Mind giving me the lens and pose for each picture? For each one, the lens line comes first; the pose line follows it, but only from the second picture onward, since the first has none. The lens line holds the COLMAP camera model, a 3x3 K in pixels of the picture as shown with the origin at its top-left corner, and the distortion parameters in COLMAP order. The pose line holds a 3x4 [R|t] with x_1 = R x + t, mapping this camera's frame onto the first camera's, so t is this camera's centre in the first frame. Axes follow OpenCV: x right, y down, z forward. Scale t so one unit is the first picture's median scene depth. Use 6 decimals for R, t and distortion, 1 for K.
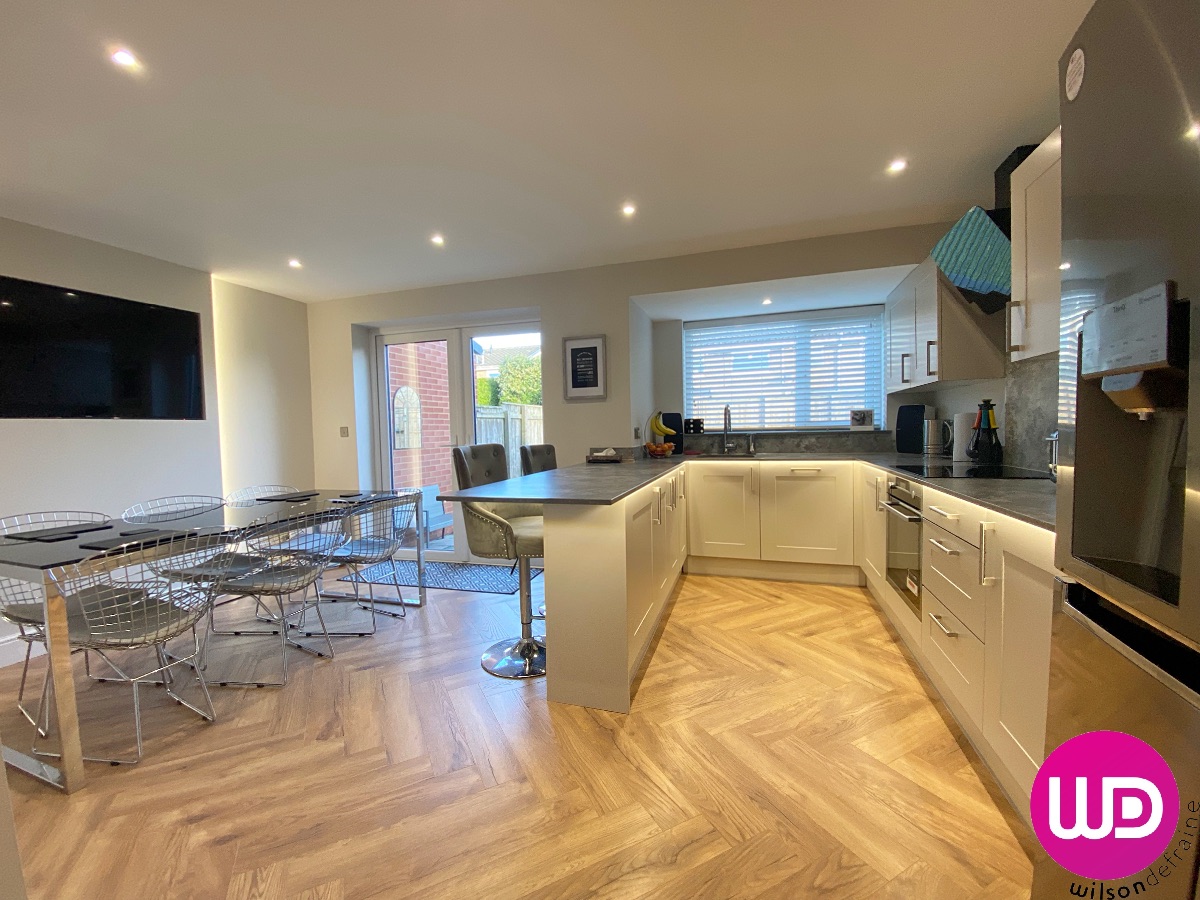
lens RADIAL K [[483.7, 0, 598.9], [0, 483.7, 446.4], [0, 0, 1]] dist [0.038137, -0.034914]
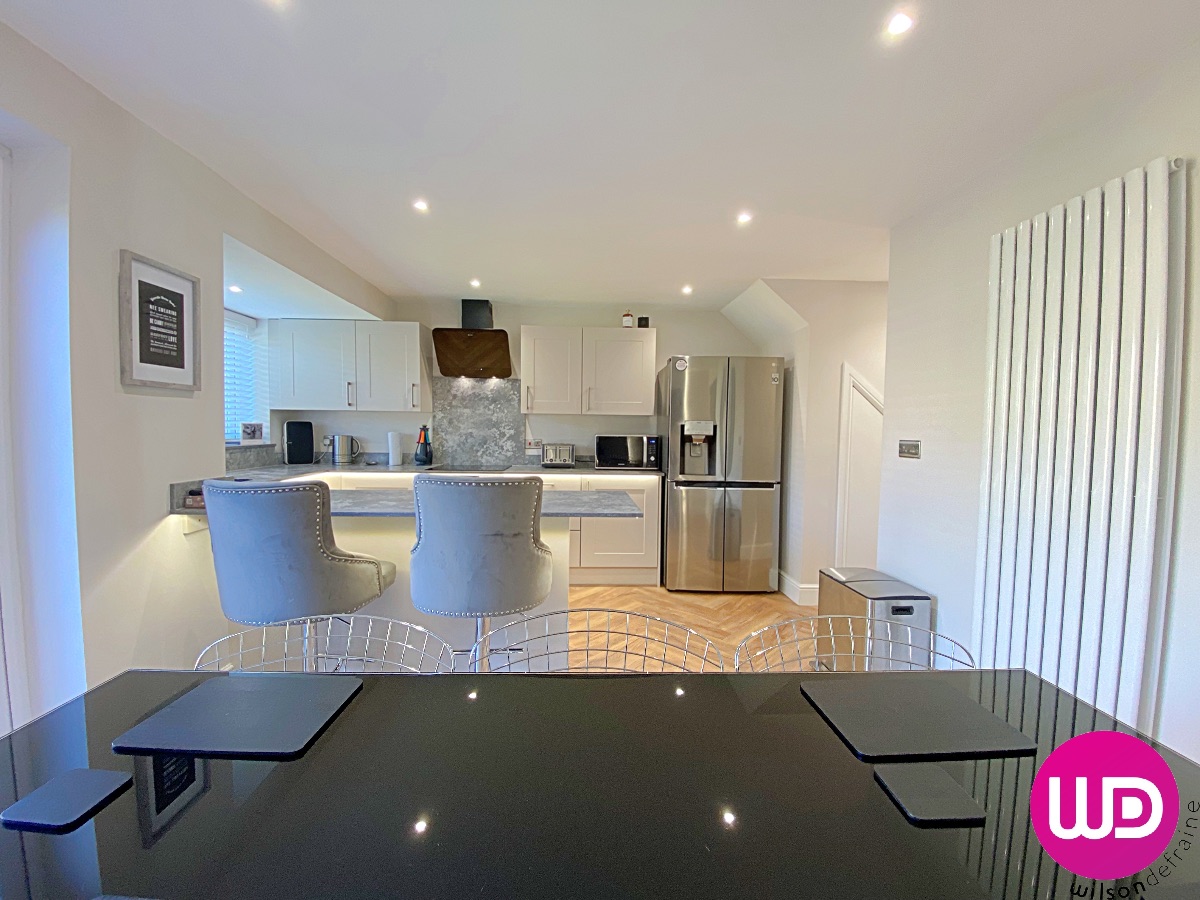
lens RADIAL K [[479.1, 0, 597.9], [0, 479.1, 449.9], [0, 0, 1]] dist [0.049139, -0.043184]
pose [[-0.346163, -0.023064, 0.937891, -0.694508], [0.026188, 0.999071, 0.034234, -0.041473], [-0.937809, 0.036412, -0.345237, 0.784480]]
